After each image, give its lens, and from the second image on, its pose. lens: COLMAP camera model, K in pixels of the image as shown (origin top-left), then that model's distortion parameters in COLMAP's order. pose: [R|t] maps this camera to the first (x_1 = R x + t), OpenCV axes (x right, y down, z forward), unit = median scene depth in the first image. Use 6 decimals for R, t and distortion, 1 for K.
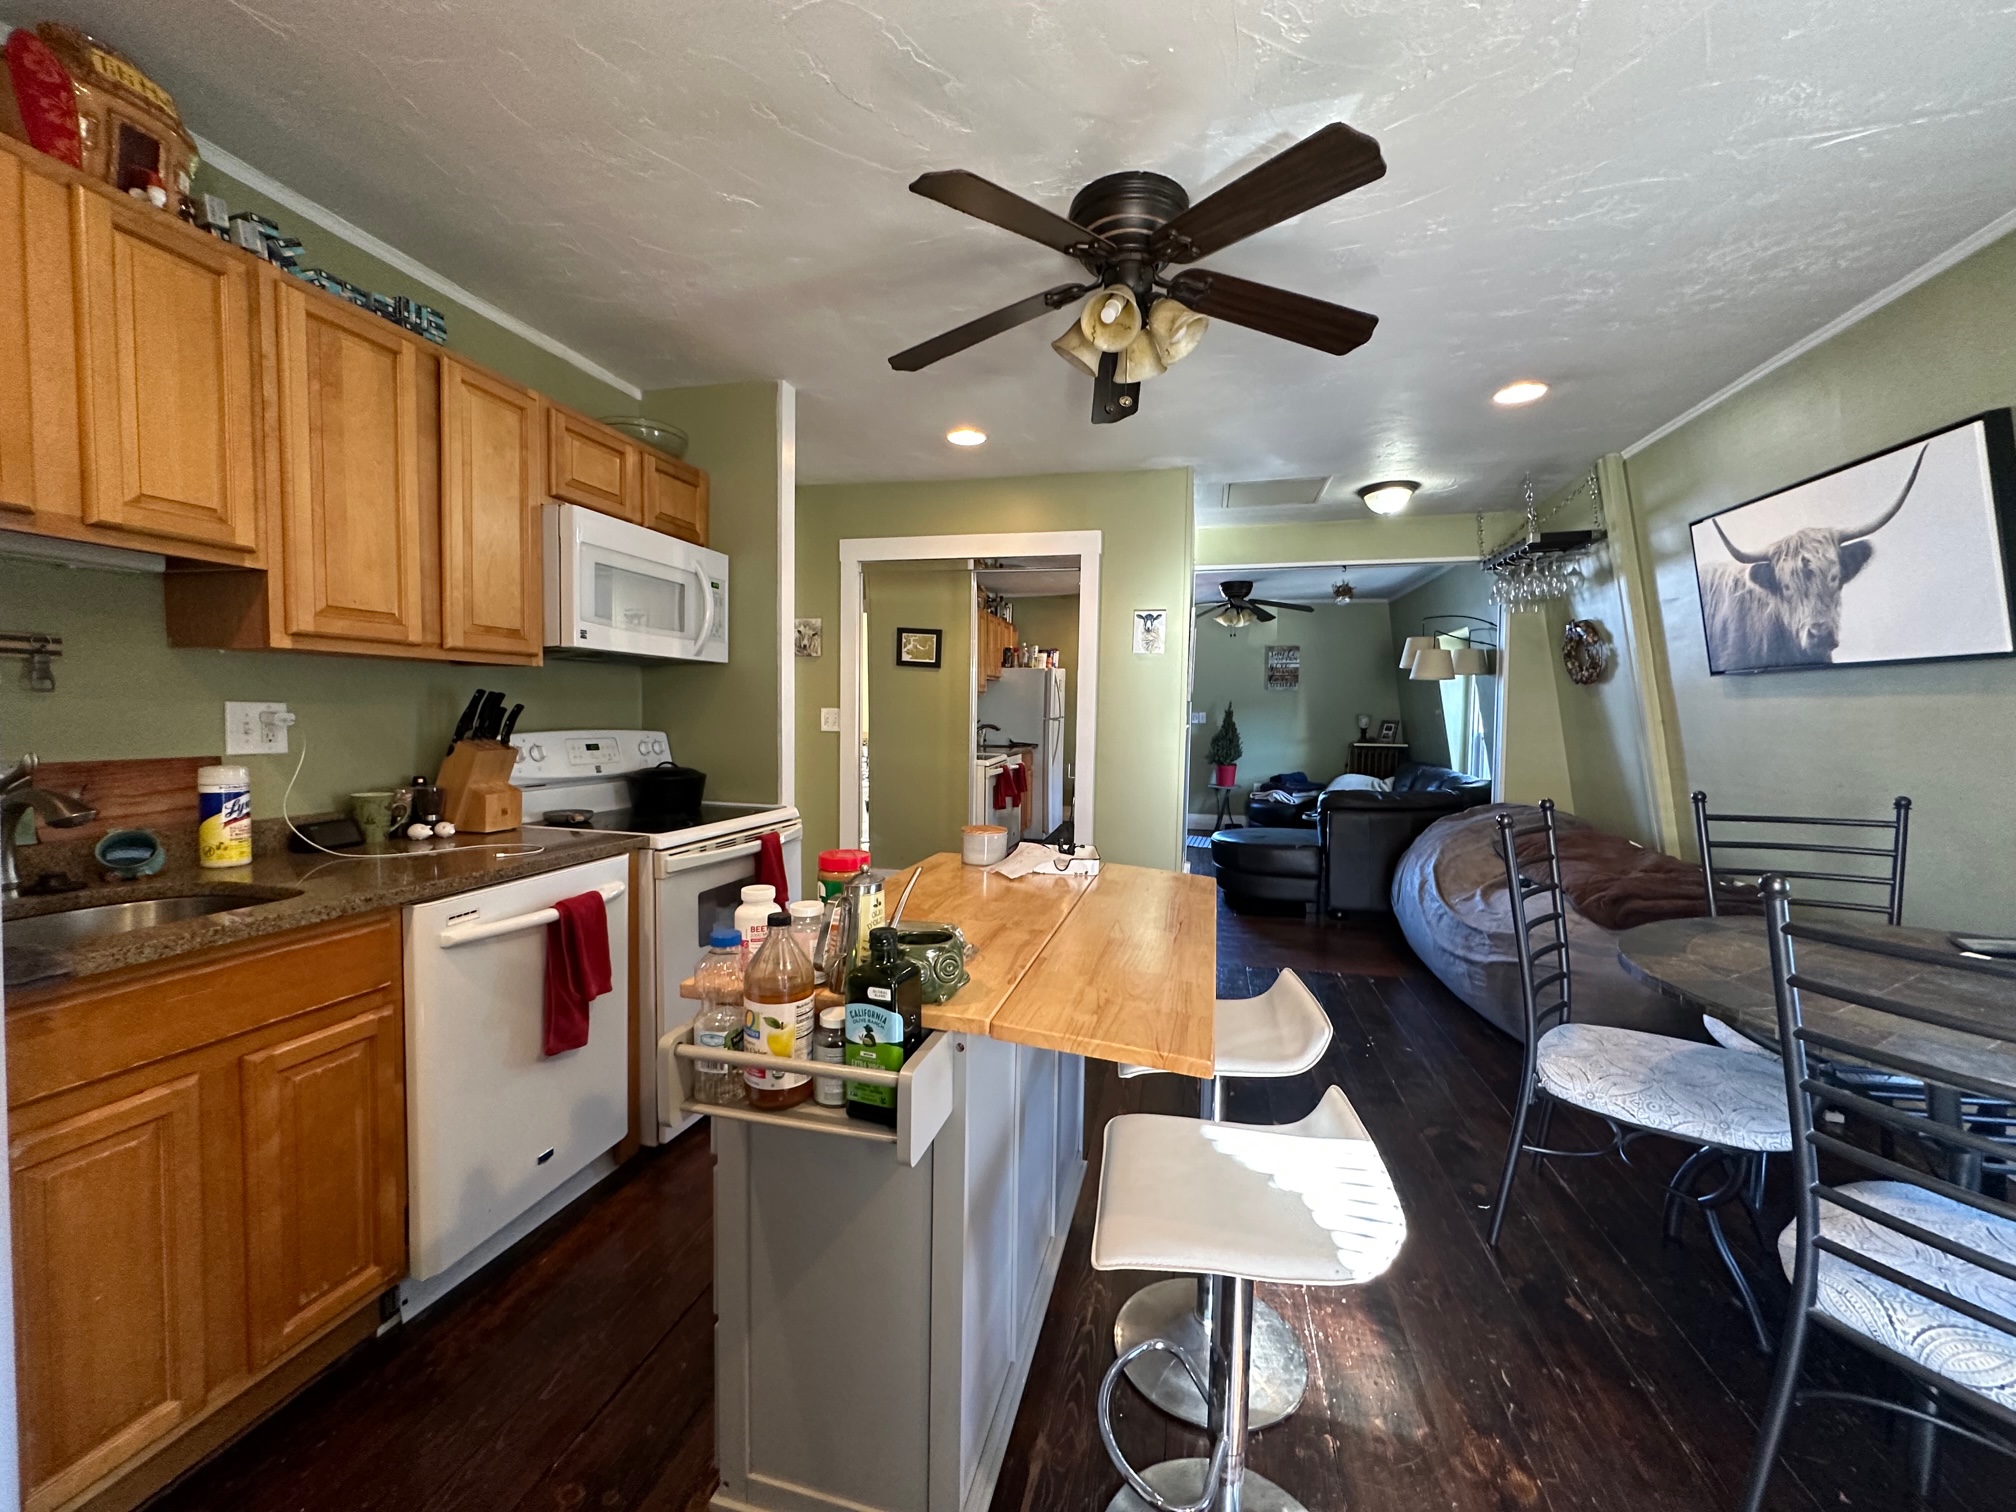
lens RADIAL K [[802.3, 0, 1008.9], [0, 802.3, 754.3], [0, 0, 1]] dist [-0.003407, 0.000490]
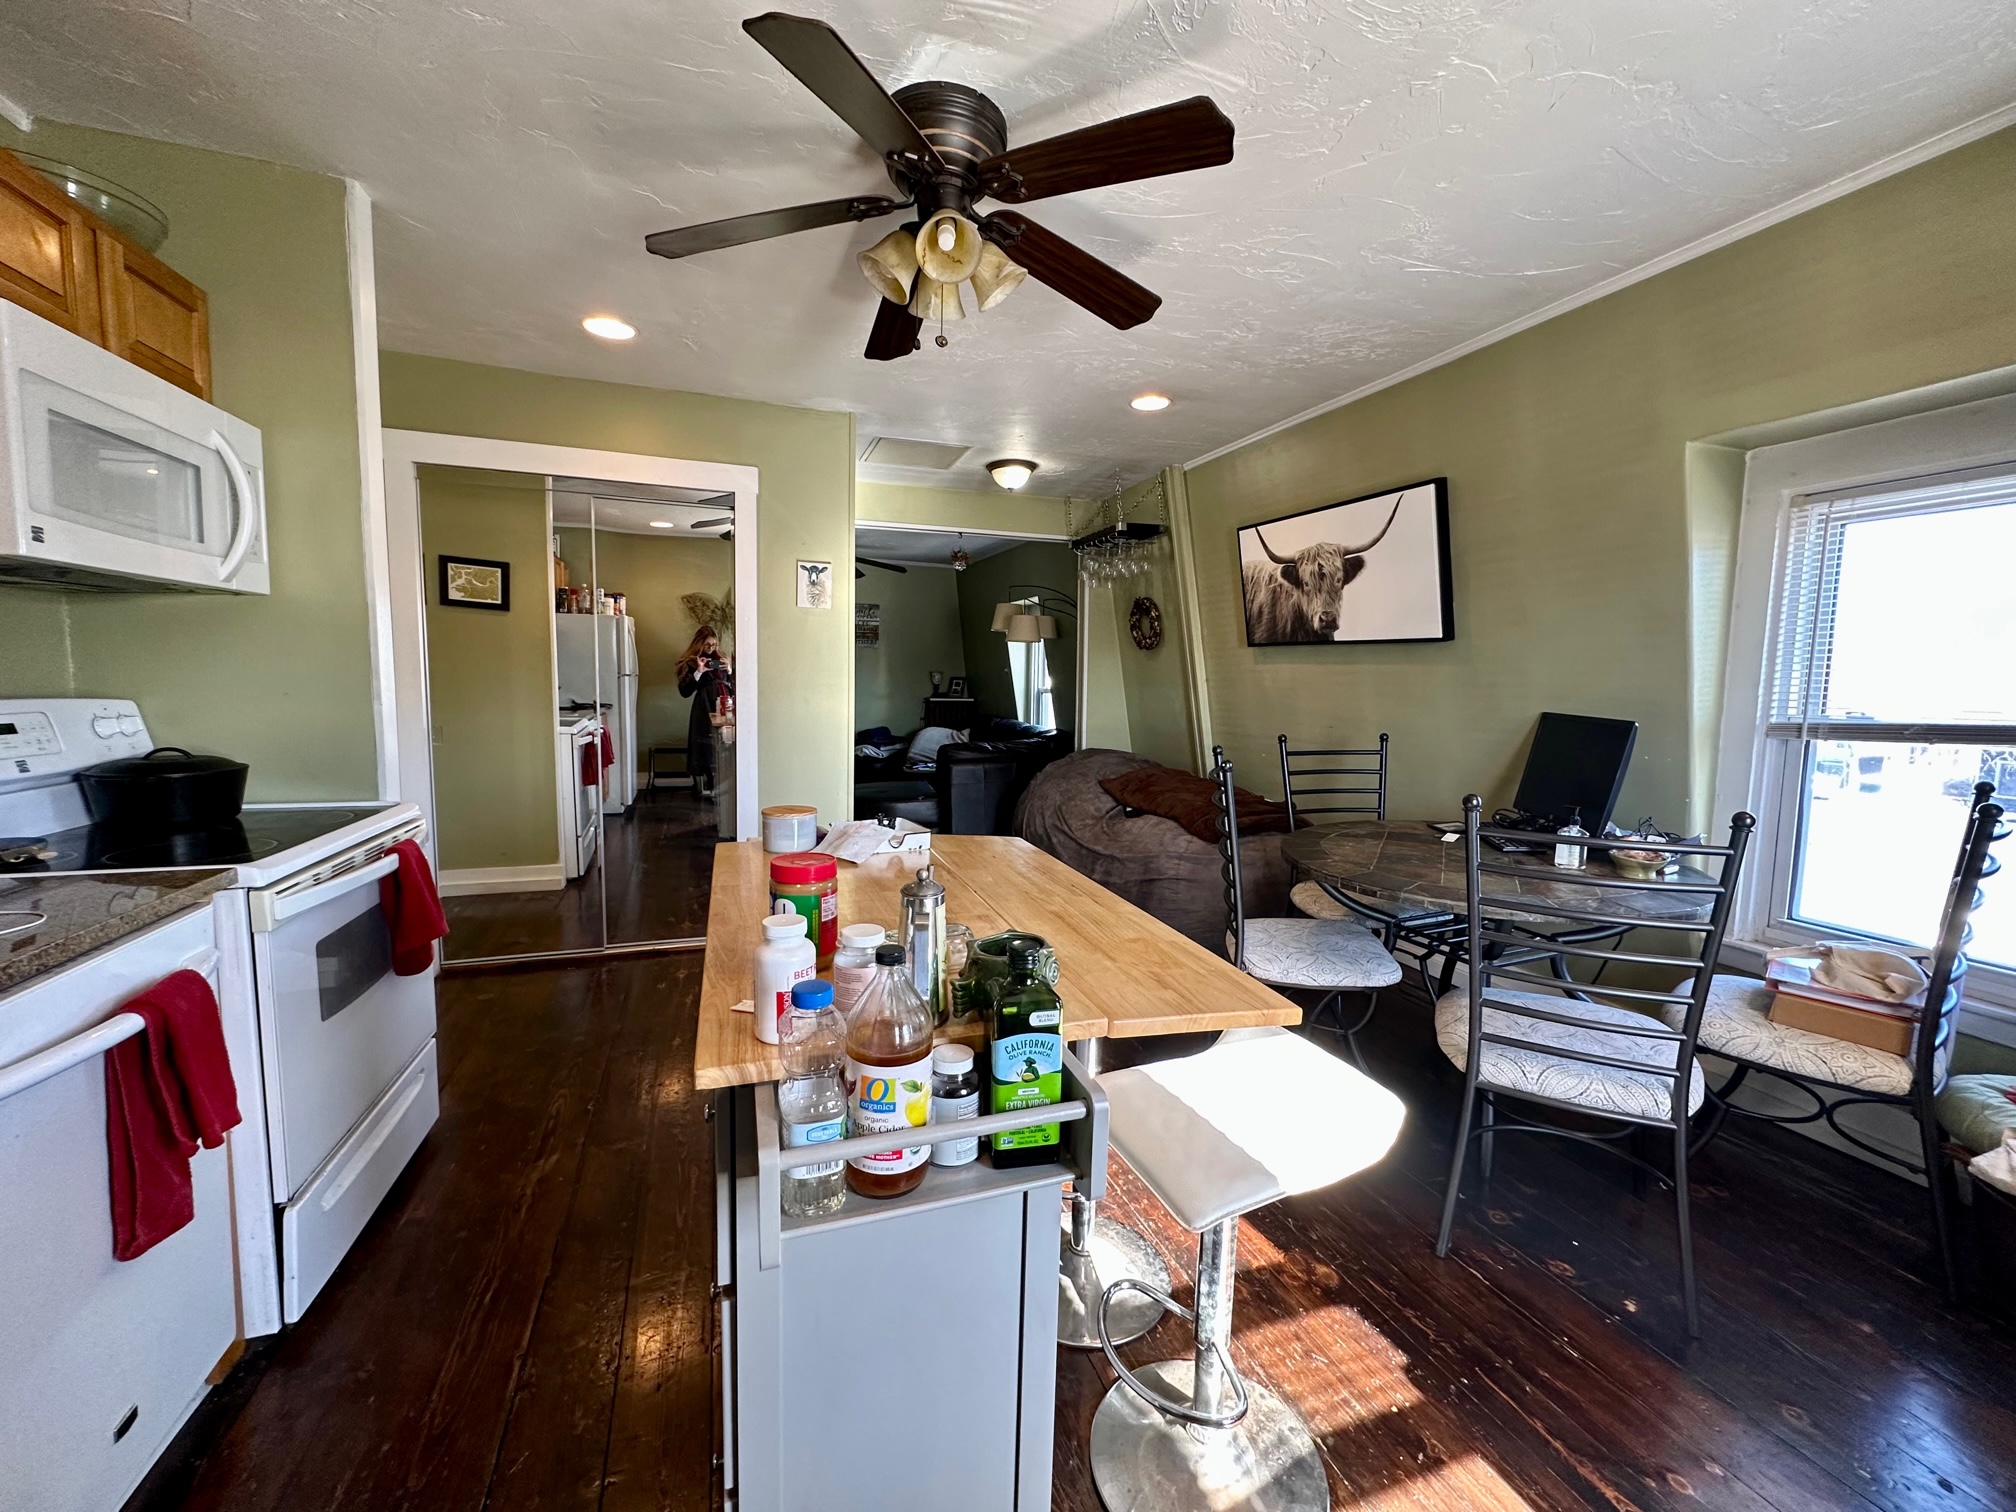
lens RADIAL K [[802.3, 0, 1009.9], [0, 802.3, 754.8], [0, 0, 1]] dist [-0.003407, 0.000490]
pose [[0.834217, -0.051762, 0.549001, -0.260408], [0.019940, 0.997765, 0.063773, -0.014507], [-0.551075, -0.042253, 0.833385, 0.129609]]
